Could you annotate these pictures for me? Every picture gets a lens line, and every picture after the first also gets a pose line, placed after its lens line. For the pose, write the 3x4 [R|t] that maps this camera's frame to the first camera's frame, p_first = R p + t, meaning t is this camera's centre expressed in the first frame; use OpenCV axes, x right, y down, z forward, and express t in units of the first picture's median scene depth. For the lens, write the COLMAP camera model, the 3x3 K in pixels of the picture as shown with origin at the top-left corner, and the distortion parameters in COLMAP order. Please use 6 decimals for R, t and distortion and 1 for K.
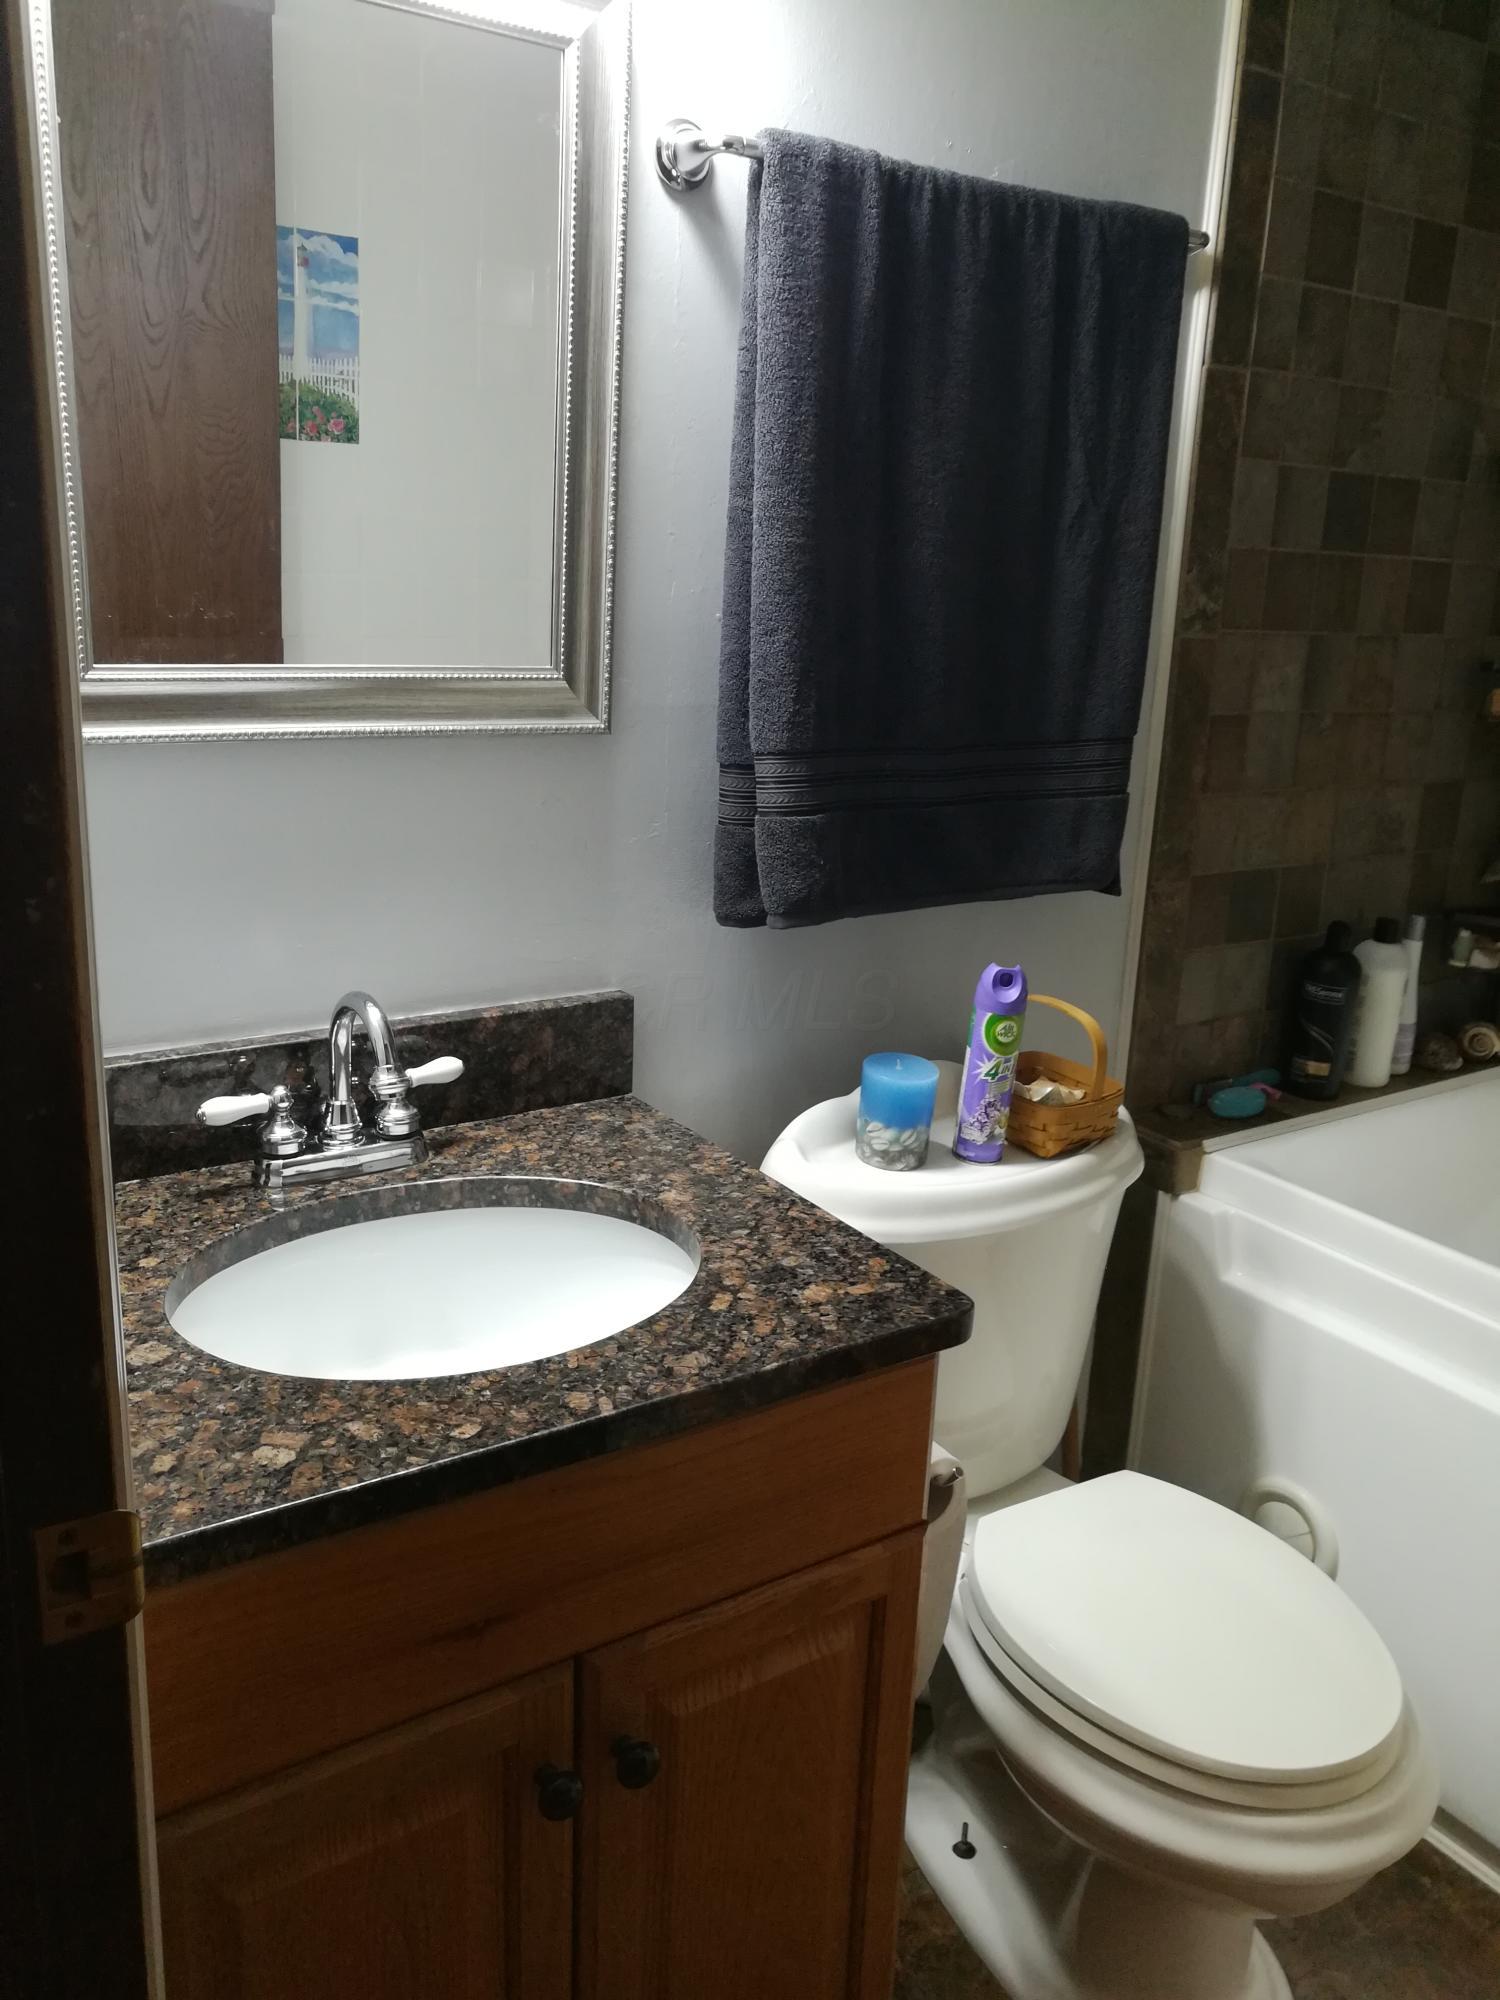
lens RADIAL K [[1554.5, 0, 750.0], [0, 1554.5, 1000.0], [0, 0, 1]] dist [0.013464, -0.000062]
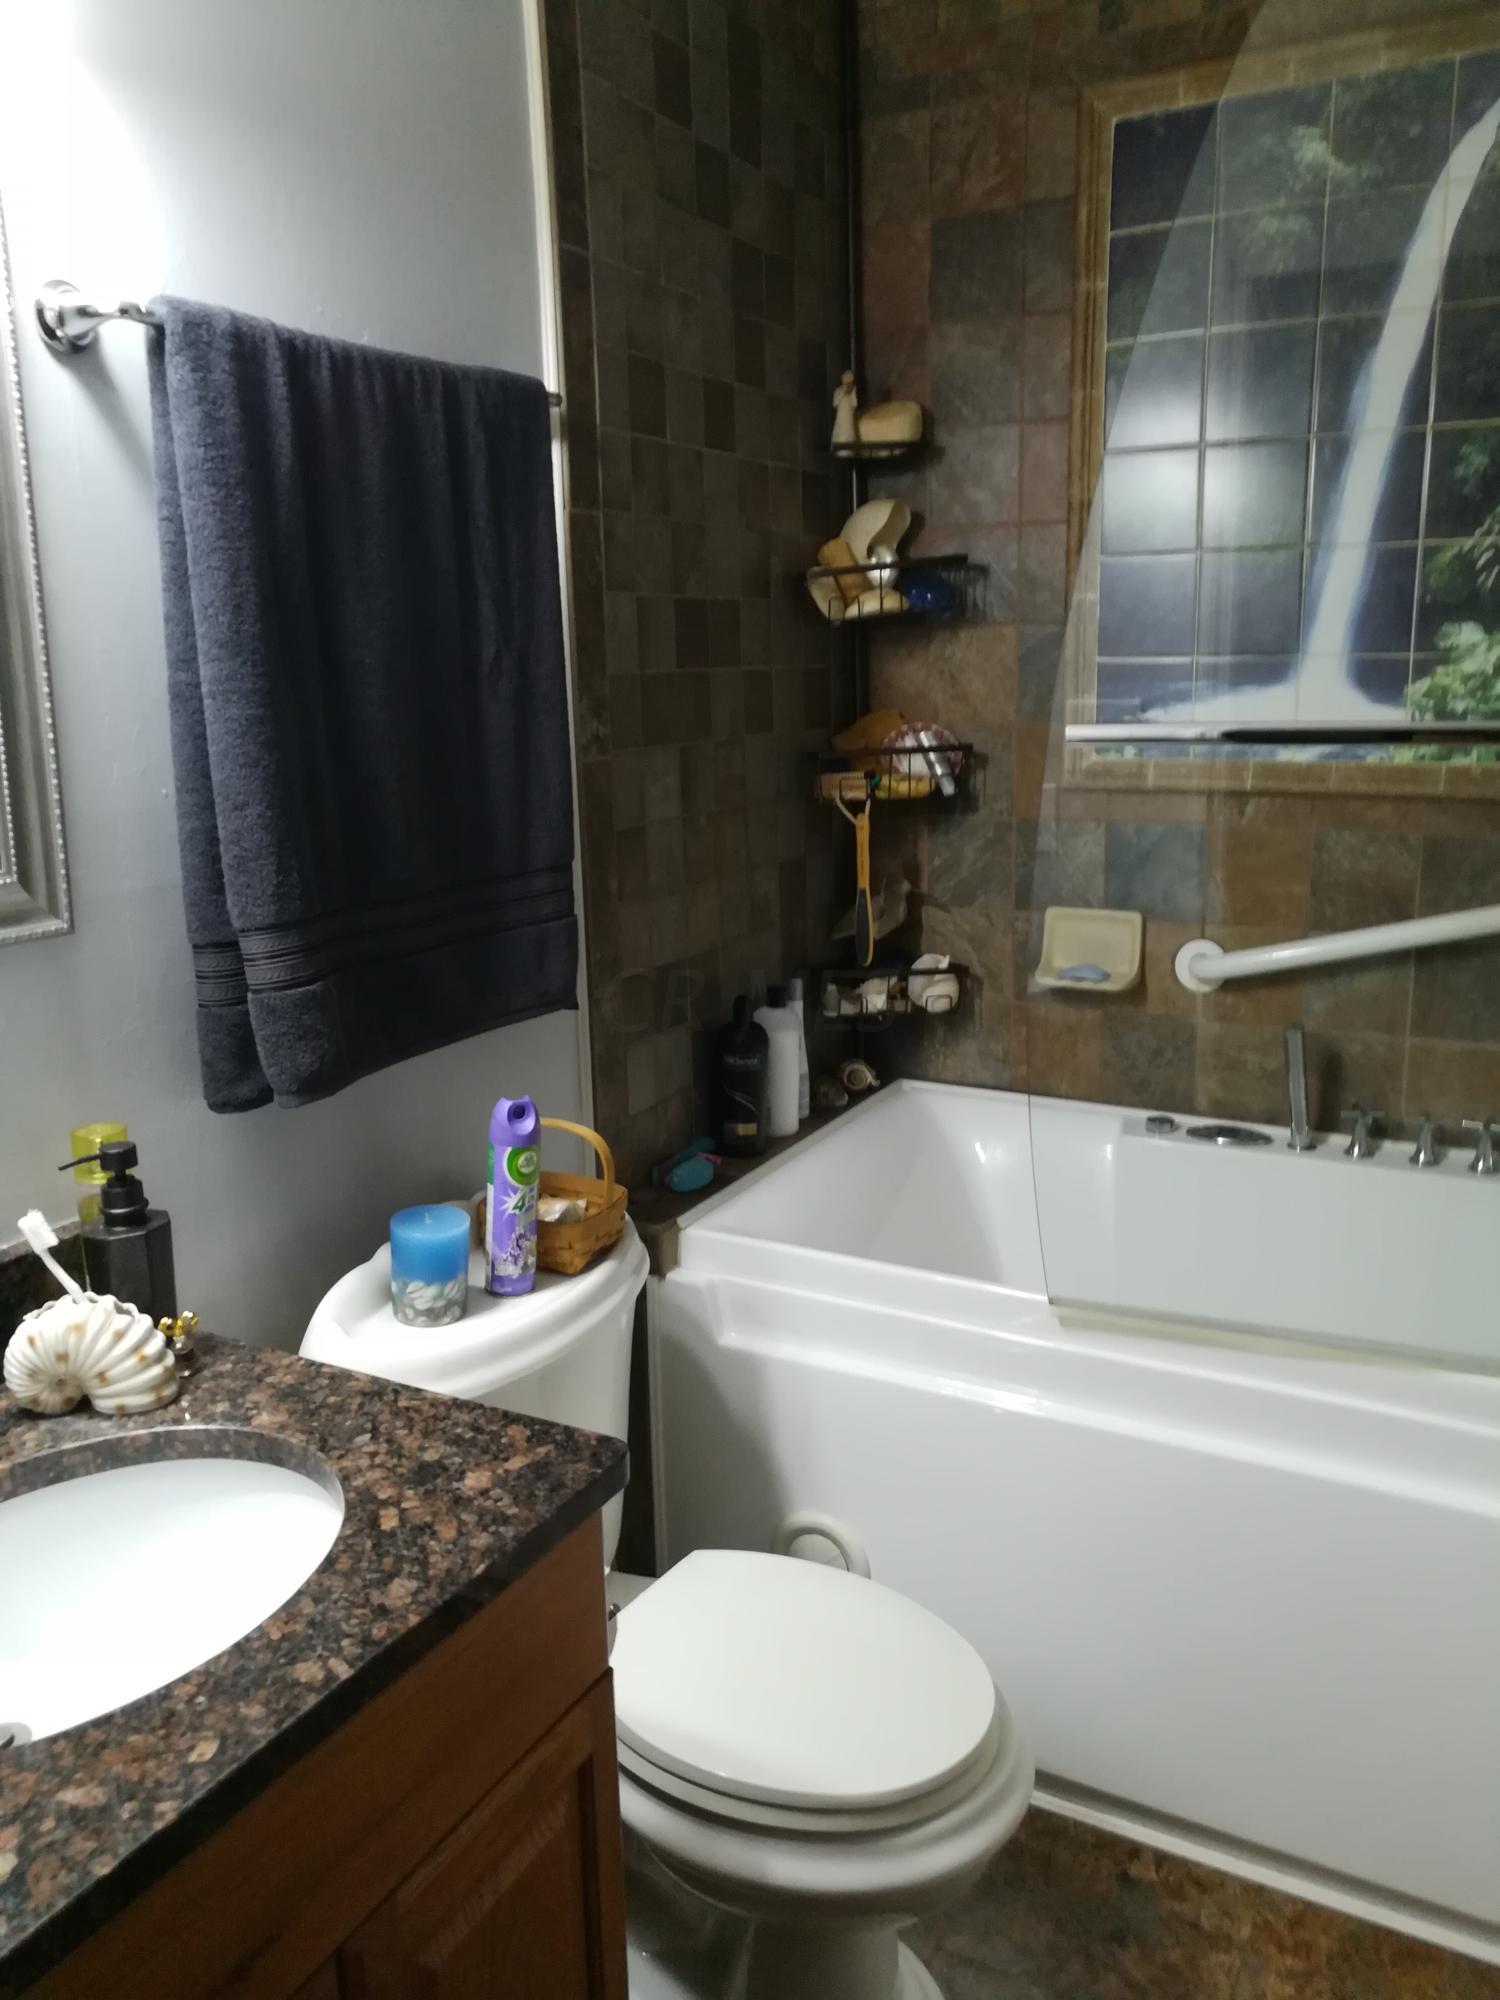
lens RADIAL K [[1582.3, 0, 750.0], [0, 1582.3, 1000.0], [0, 0, 1]] dist [-0.015032, 0.049880]
pose [[0.871929, -0.153968, 0.464794, -0.182700], [0.167303, 0.985824, 0.012712, -0.078776], [-0.460162, 0.066678, 0.885328, 0.001084]]
